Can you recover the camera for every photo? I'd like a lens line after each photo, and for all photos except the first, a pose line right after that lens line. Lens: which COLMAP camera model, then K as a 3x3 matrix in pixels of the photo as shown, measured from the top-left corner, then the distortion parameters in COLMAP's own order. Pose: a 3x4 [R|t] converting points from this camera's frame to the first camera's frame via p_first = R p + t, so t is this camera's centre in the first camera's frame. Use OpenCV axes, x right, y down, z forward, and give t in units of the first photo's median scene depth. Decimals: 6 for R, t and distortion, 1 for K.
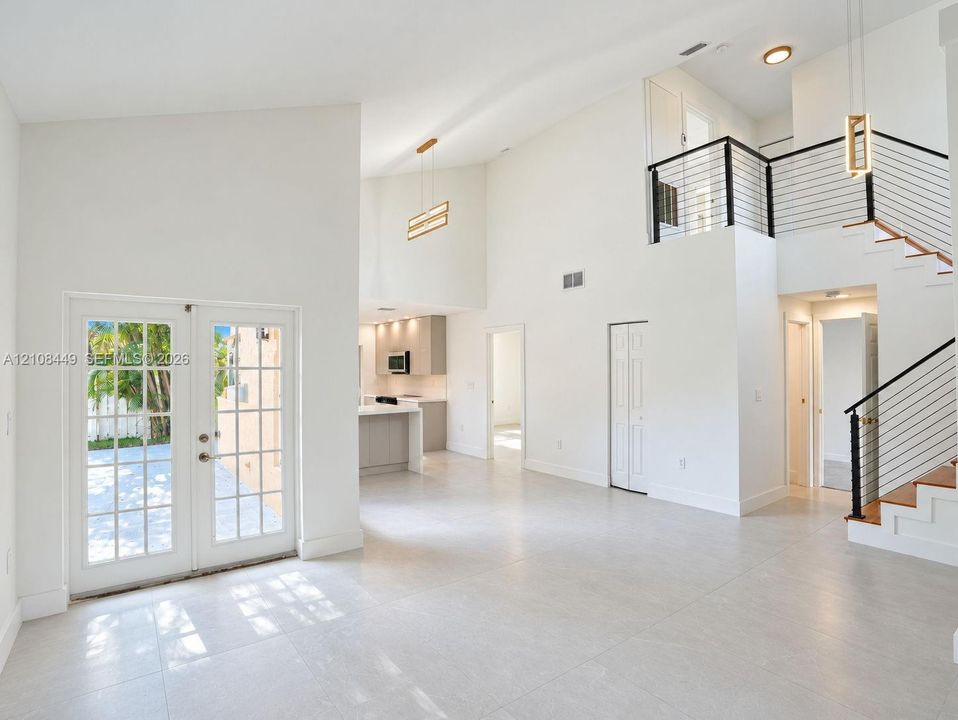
lens RADIAL K [[502.8, 0, 479.0], [0, 502.8, 360.0], [0, 0, 1]] dist [0.003504, 0.001515]
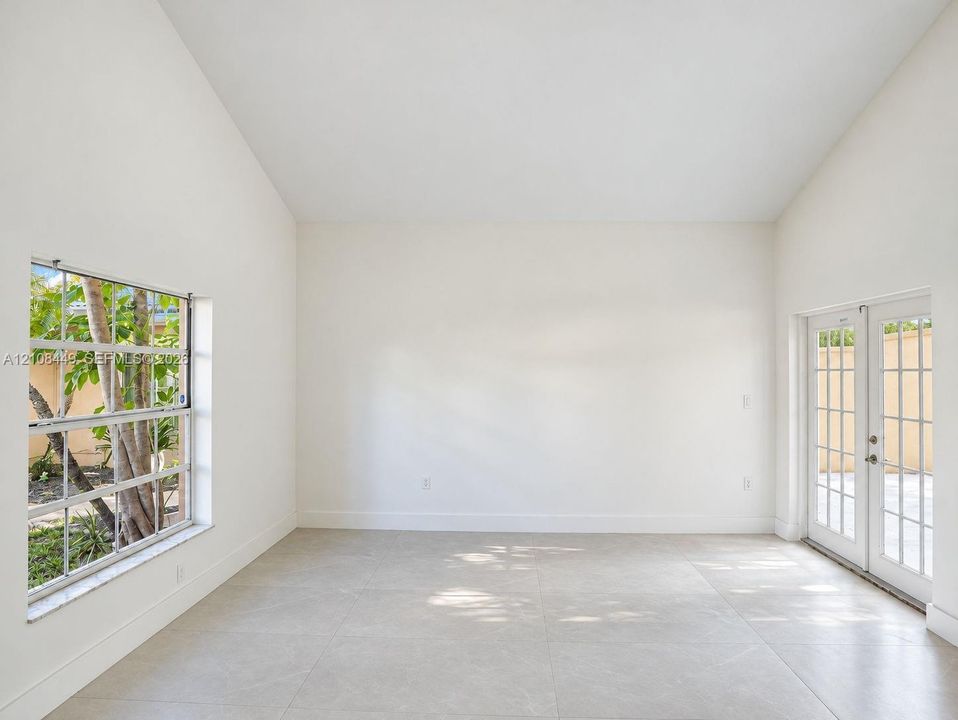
lens RADIAL K [[502.8, 0, 479.0], [0, 502.8, 360.0], [0, 0, 1]] dist [0.003504, 0.001515]
pose [[-0.633895, -0.019086, -0.773184, 0.696469], [-0.005707, 0.999784, -0.020000, 0.022038], [0.773398, -0.008265, -0.633867, 1.023037]]
